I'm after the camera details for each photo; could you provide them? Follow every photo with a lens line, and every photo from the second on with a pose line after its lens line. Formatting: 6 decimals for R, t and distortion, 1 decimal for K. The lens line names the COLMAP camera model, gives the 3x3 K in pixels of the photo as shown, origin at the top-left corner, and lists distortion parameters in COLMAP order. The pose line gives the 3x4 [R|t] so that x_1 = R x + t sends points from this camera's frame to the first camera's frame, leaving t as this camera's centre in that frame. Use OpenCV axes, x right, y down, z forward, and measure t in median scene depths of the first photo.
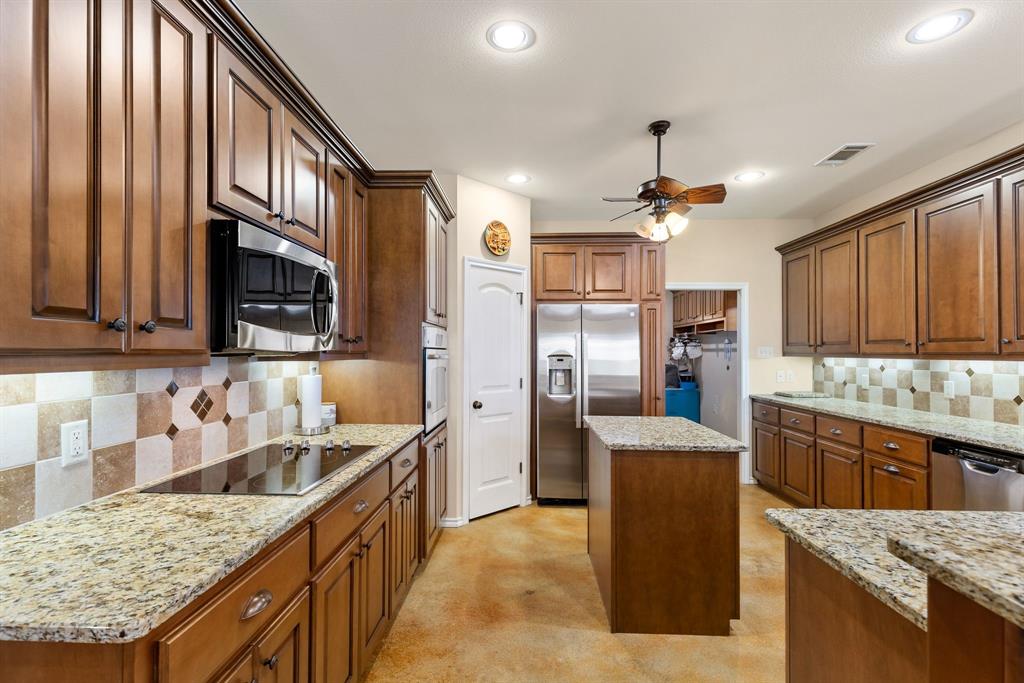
lens RADIAL K [[464.0, 0, 512.6], [0, 464.0, 347.3], [0, 0, 1]] dist [0.000722, 0.000426]
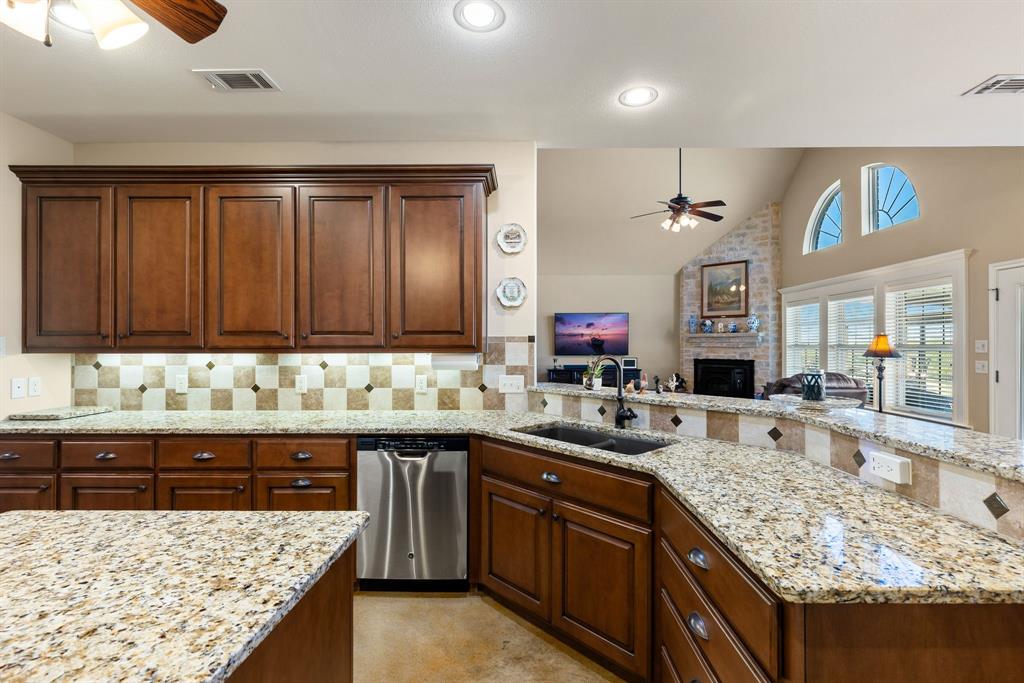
lens RADIAL K [[464.0, 0, 513.7], [0, 464.0, 343.8], [0, 0, 1]] dist [0.000722, 0.000426]
pose [[-0.023756, 0.002294, 0.999715, -0.039658], [-0.008348, 0.999962, -0.002493, 0.005280], [-0.999683, -0.008404, -0.023736, 0.570073]]
